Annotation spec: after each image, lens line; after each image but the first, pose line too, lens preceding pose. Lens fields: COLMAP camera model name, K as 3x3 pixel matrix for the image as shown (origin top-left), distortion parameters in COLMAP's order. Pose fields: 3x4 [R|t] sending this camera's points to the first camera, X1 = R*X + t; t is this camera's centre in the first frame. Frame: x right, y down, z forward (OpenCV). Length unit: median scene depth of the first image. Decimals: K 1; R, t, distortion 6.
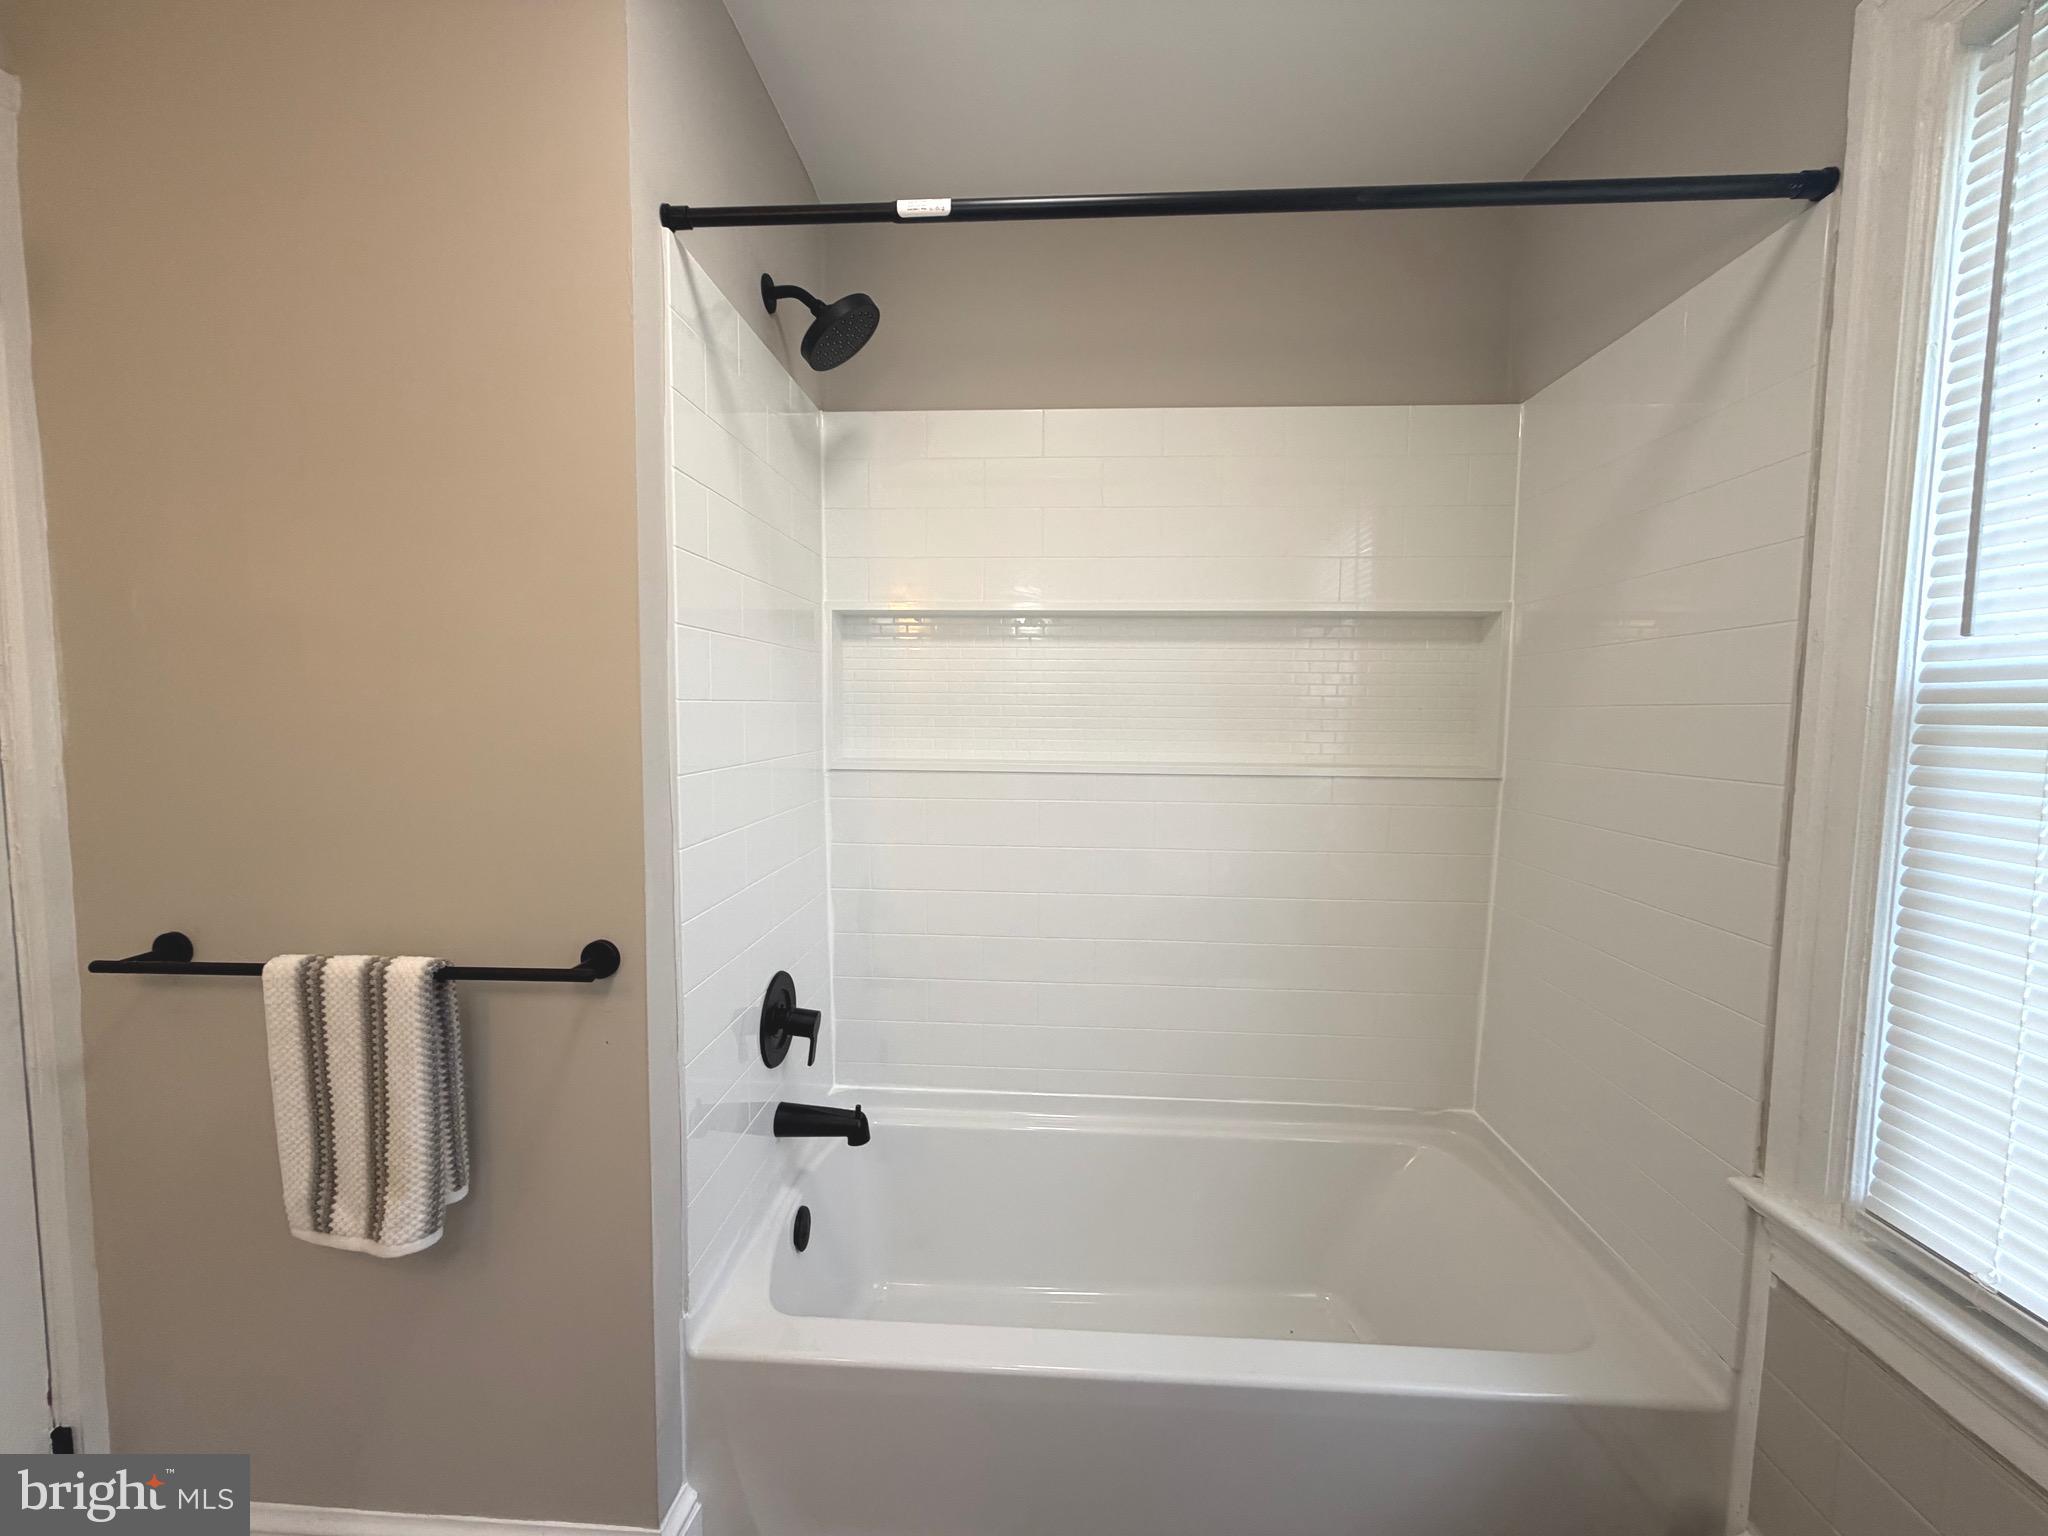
lens RADIAL K [[810.6, 0, 1021.2], [0, 810.6, 768.0], [0, 0, 1]] dist [-0.004048, 0.000655]
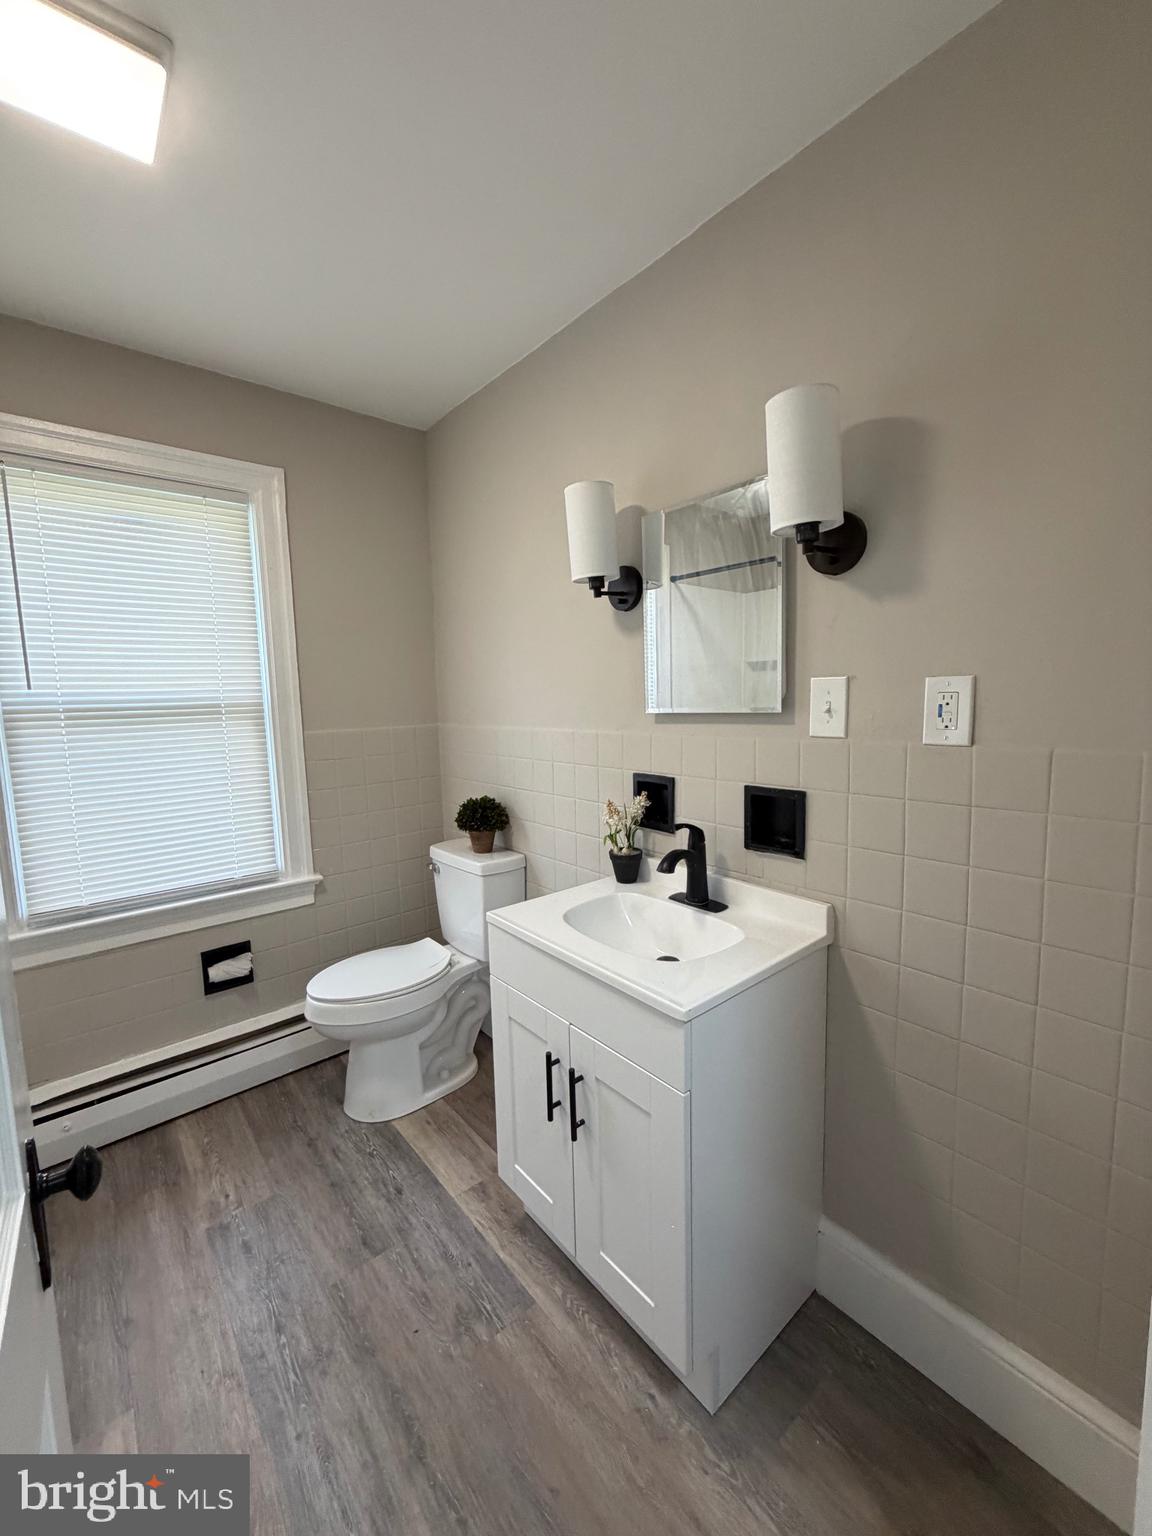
lens RADIAL K [[607.9, 0, 571.2], [0, 607.9, 764.2], [0, 0, 1]] dist [-0.004048, 0.000655]
pose [[-0.678950, -0.074593, 0.730385, -1.267145], [0.071734, 0.983326, 0.167108, -0.097507], [-0.730671, 0.165852, -0.662278, 0.824064]]
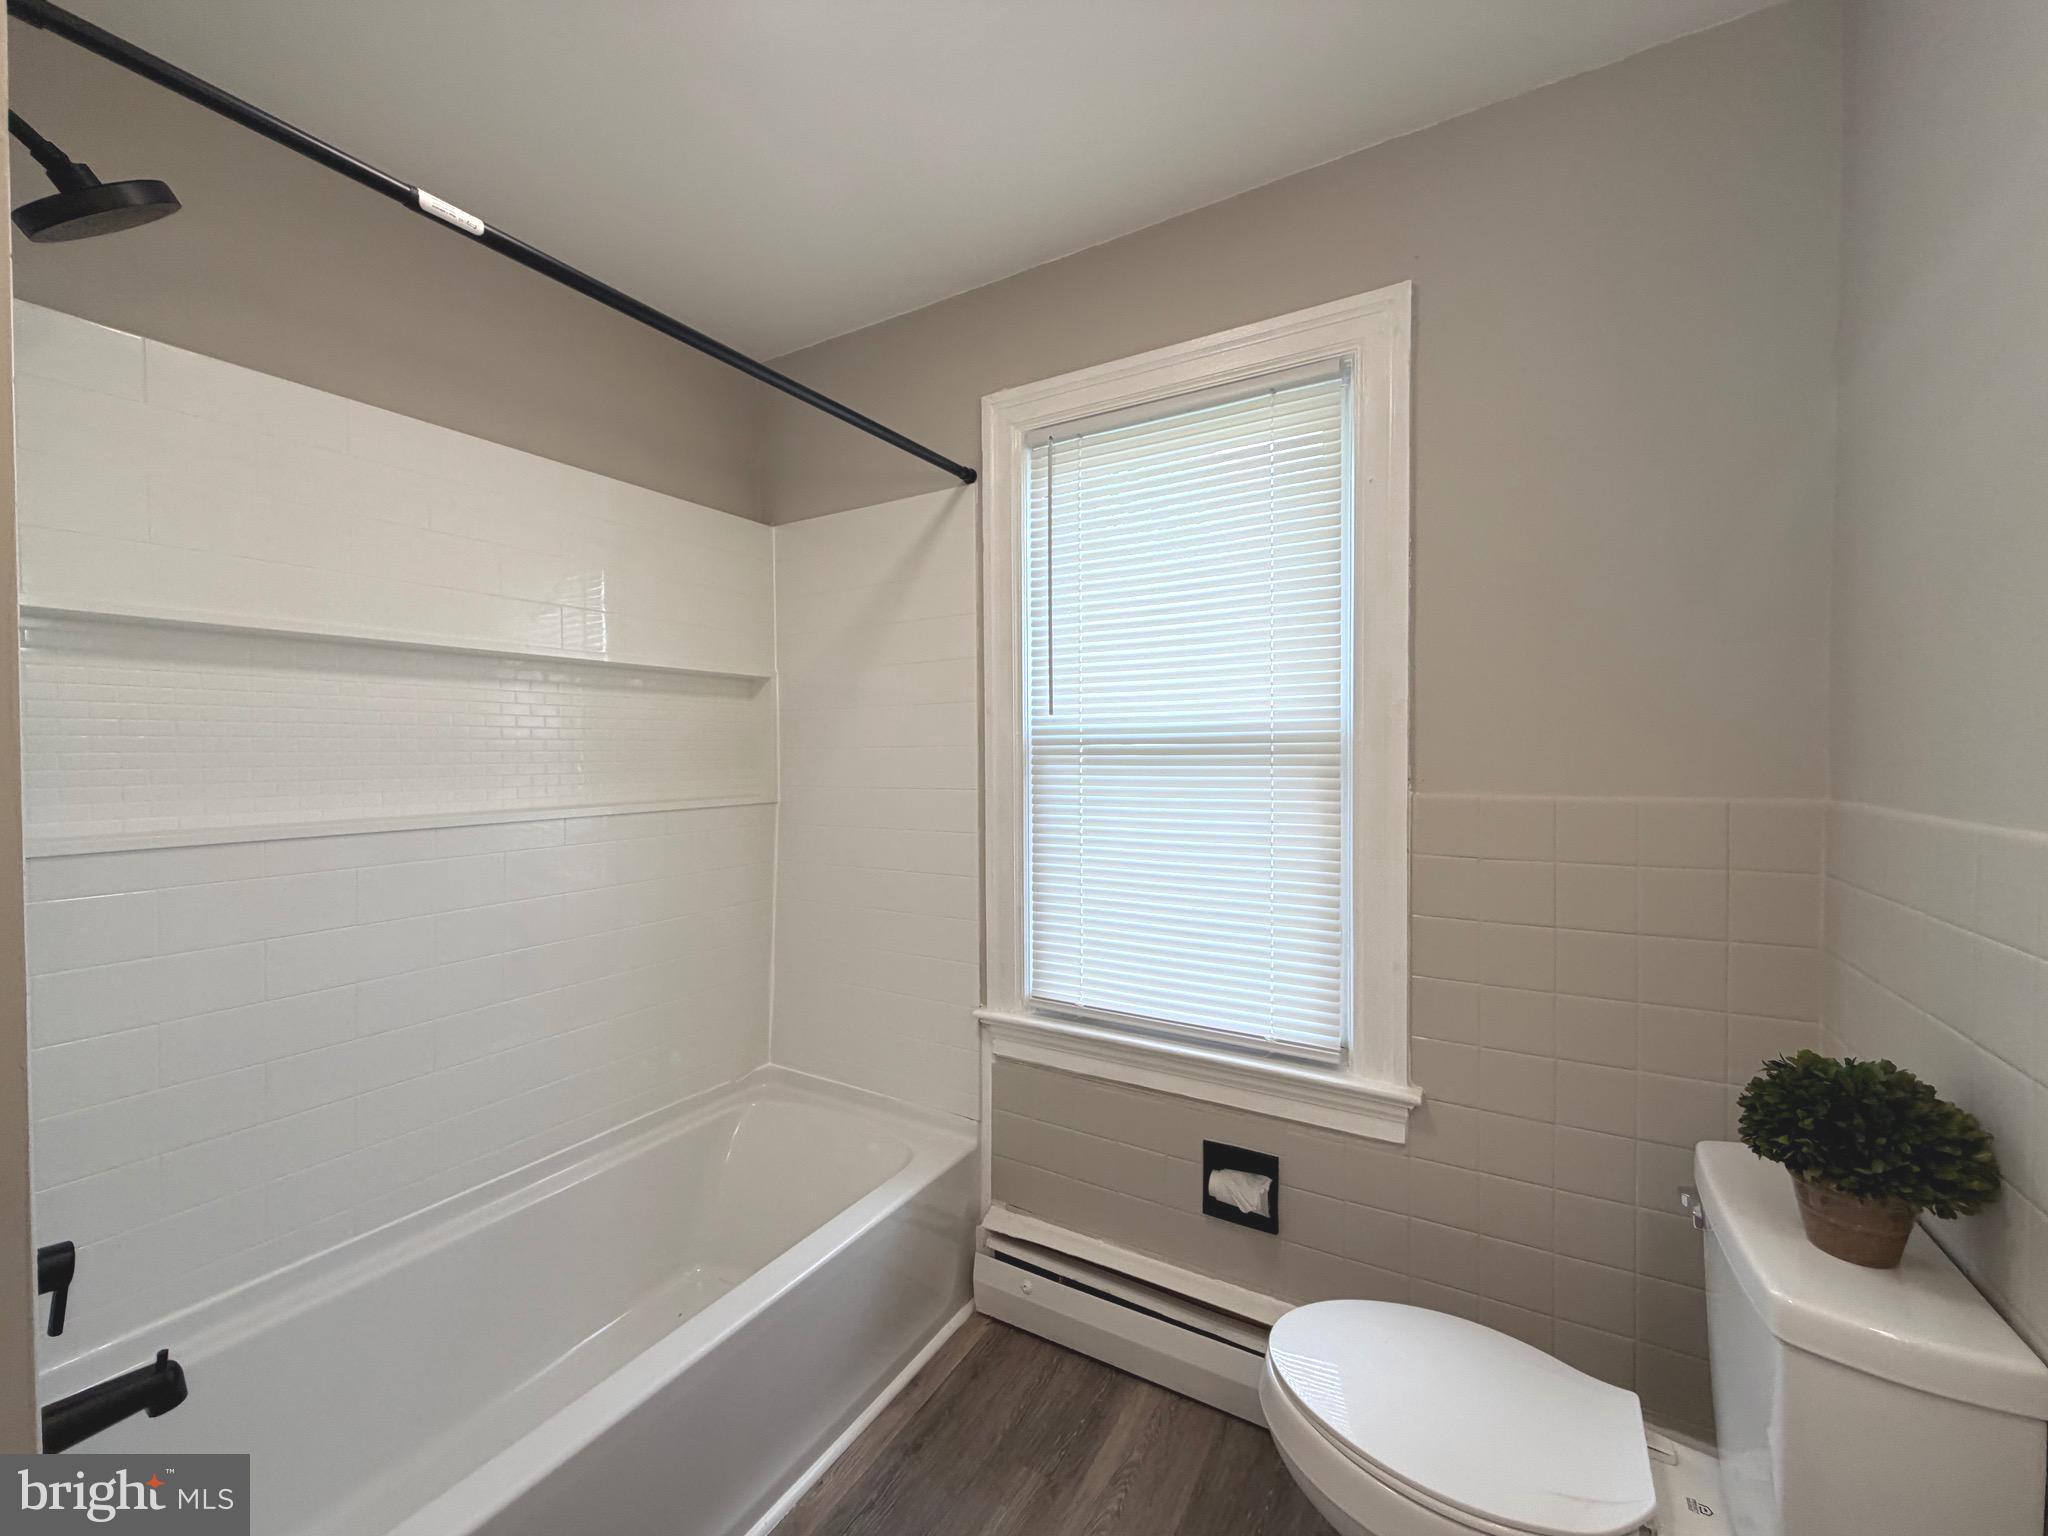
lens RADIAL K [[810.6, 0, 1013.2], [0, 810.6, 765.4], [0, 0, 1]] dist [-0.004048, 0.000655]
pose [[0.467299, -0.027483, 0.883672, -0.651181], [0.074847, 0.997158, -0.008567, -0.010894], [-0.880926, 0.070143, 0.468028, 0.050702]]
